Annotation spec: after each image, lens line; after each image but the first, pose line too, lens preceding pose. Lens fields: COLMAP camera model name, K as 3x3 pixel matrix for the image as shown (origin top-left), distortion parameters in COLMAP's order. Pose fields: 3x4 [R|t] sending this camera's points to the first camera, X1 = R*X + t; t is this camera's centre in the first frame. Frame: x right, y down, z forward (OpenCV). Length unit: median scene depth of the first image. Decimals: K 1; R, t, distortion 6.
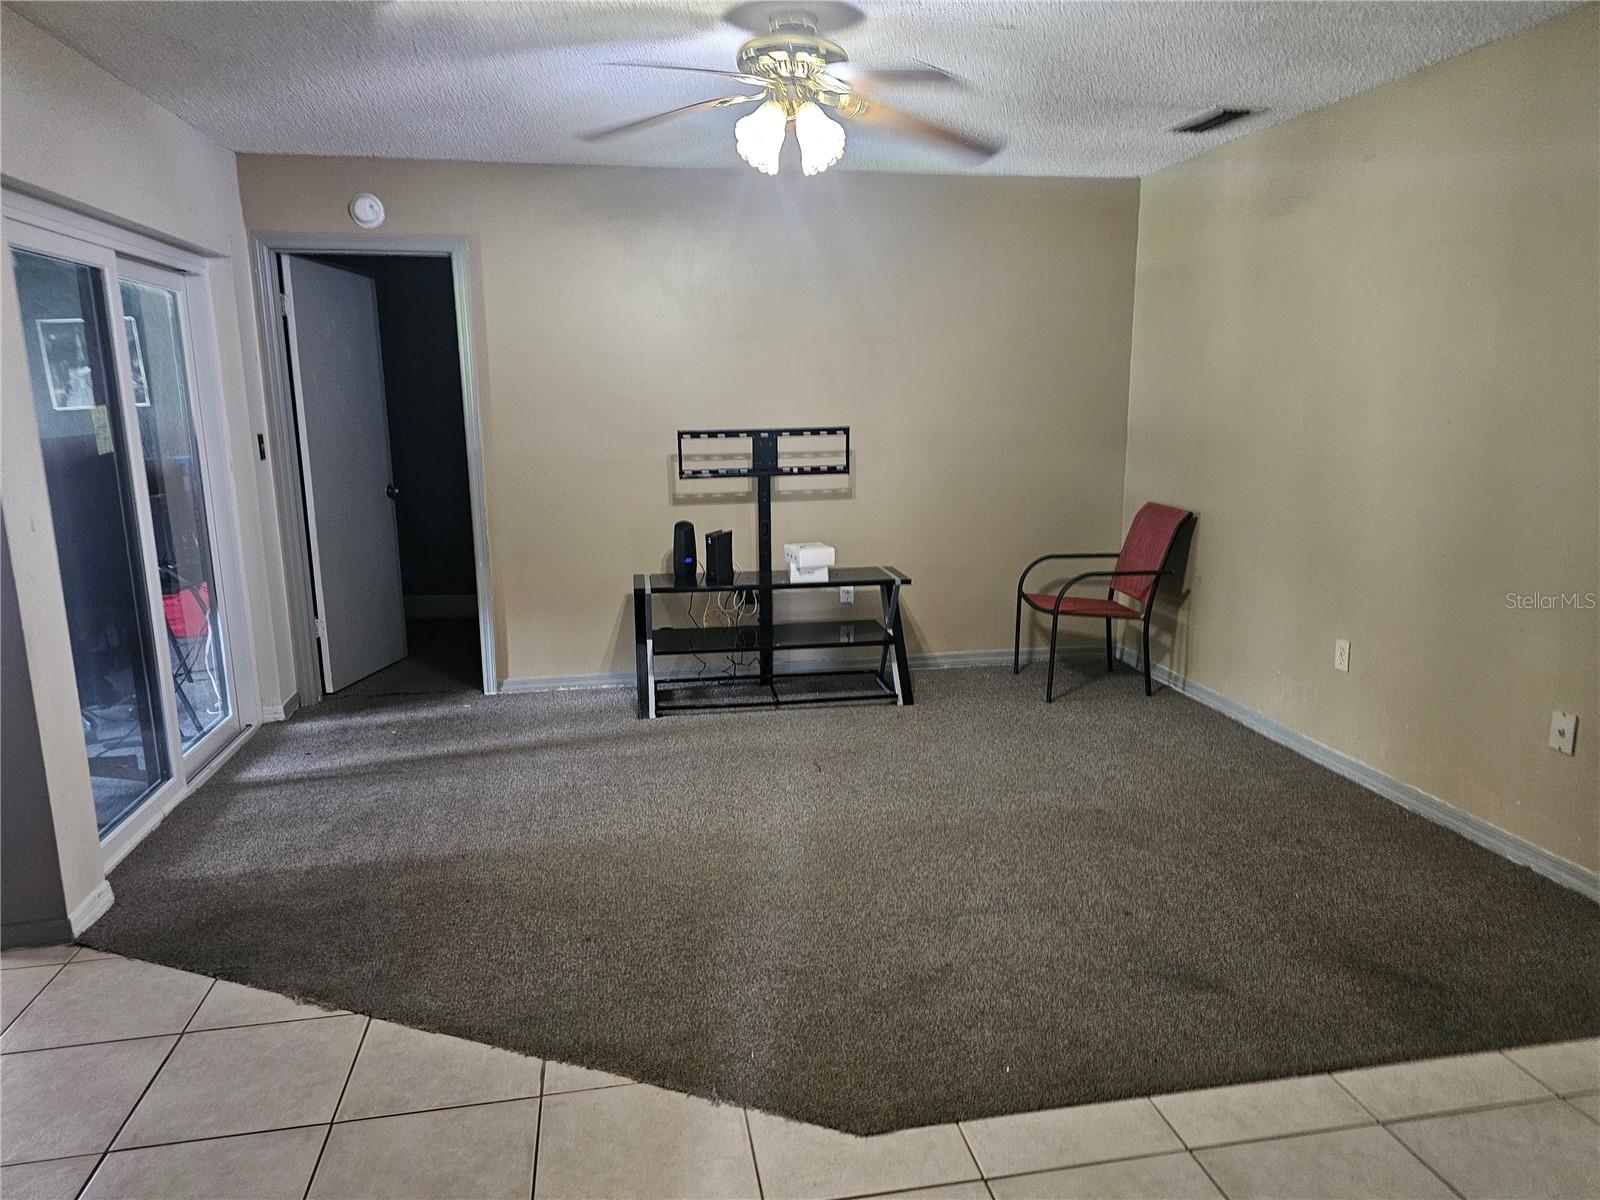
lens RADIAL K [[1068.4, 0, 795.4], [0, 1068.4, 602.4], [0, 0, 1]] dist [0.030888, -0.000692]
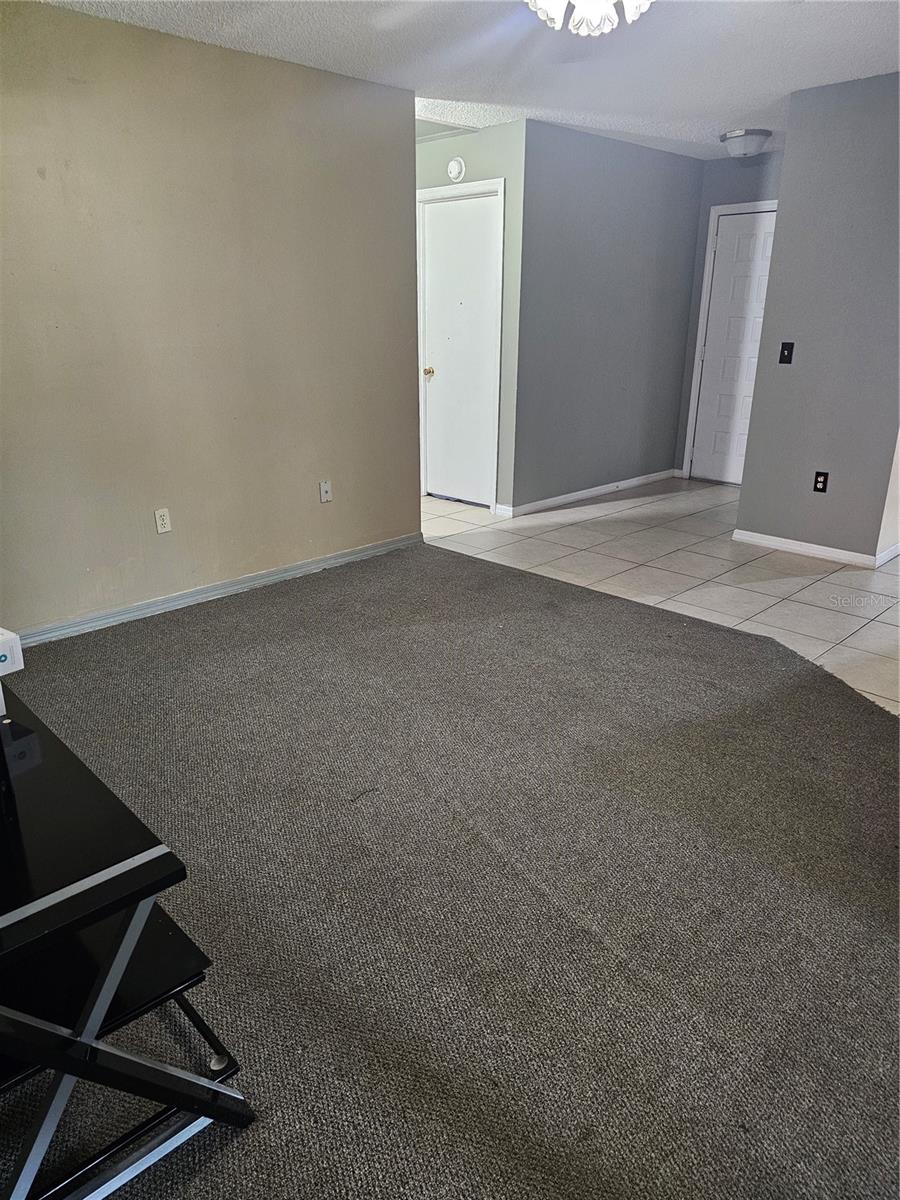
lens RADIAL K [[801.3, 0, 450.0], [0, 801.3, 600.0], [0, 0, 1]] dist [0.030888, -0.000692]
pose [[-0.568470, -0.264224, 0.779120, -0.363279], [0.168115, 0.889732, 0.424398, -0.173649], [-0.805344, 0.372239, -0.461367, 0.984581]]
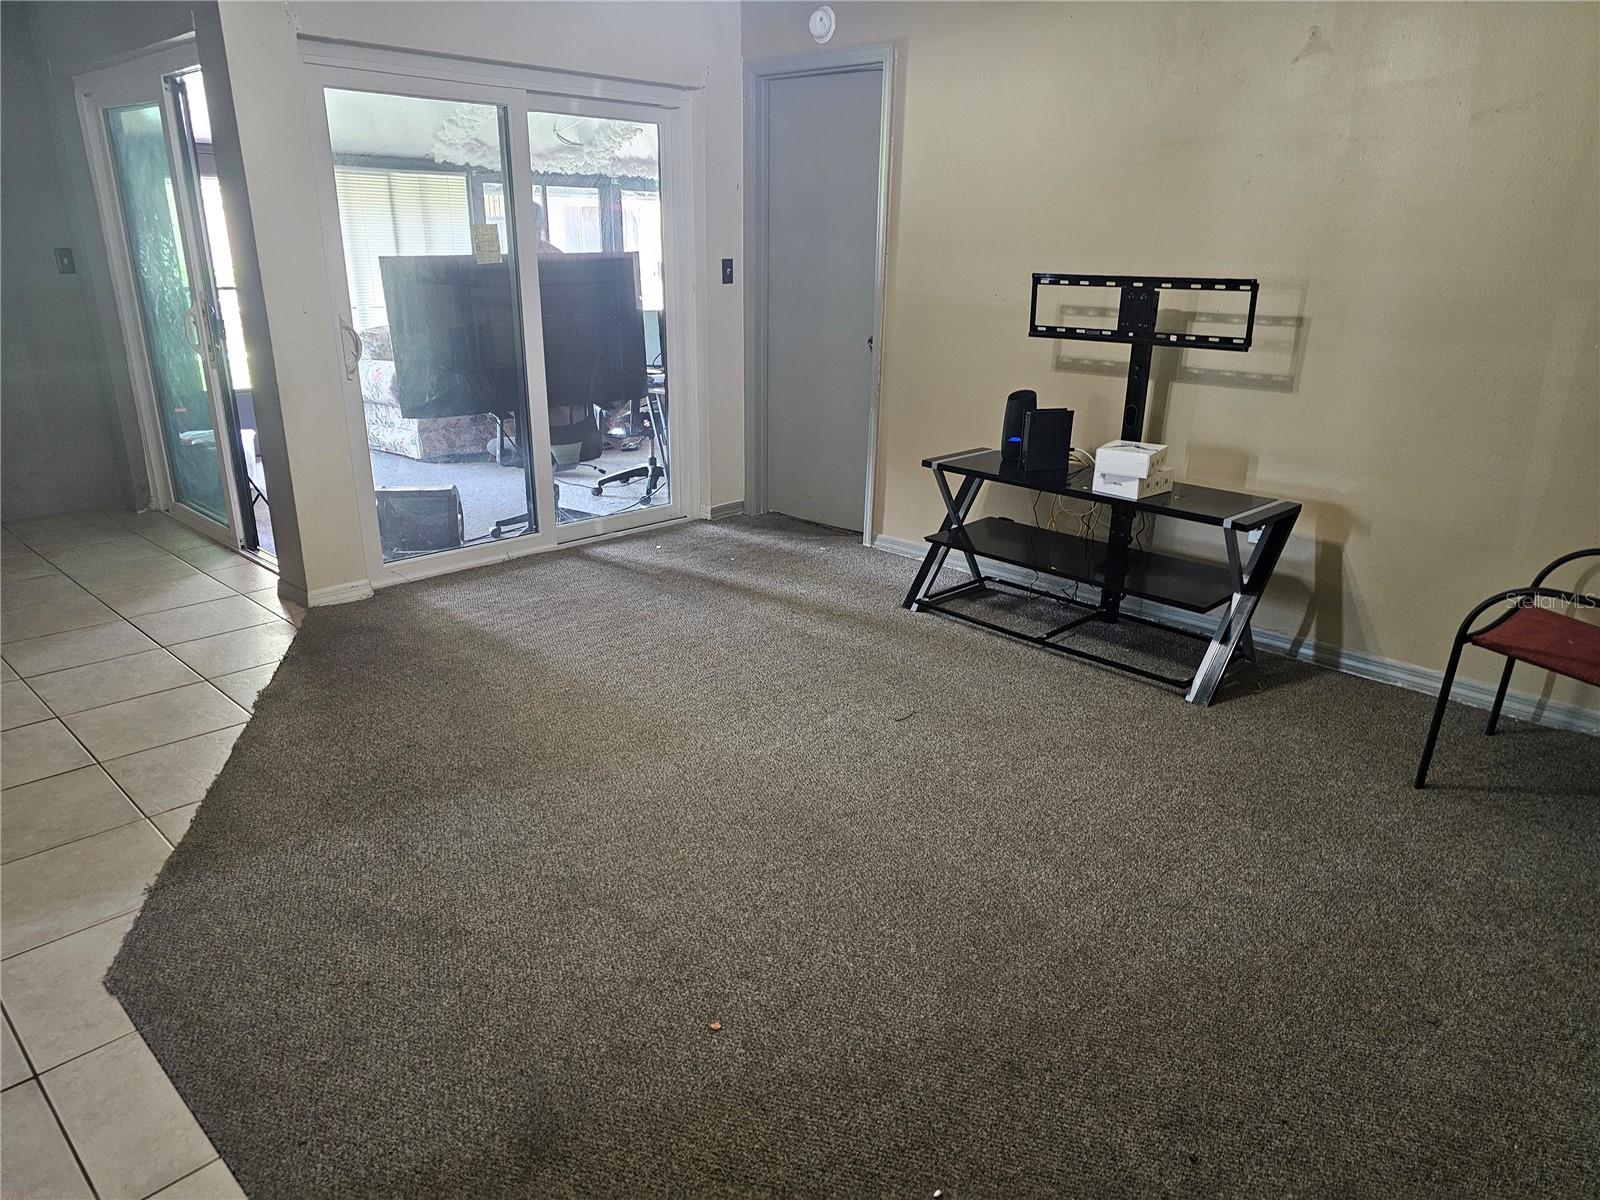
lens RADIAL K [[1068.4, 0, 795.4], [0, 1068.4, 602.4], [0, 0, 1]] dist [0.030888, -0.000692]
pose [[0.575877, 0.281829, -0.767423, 0.467645], [-0.176873, 0.959420, 0.219612, -0.070927], [0.798174, 0.009267, 0.602356, 0.390056]]
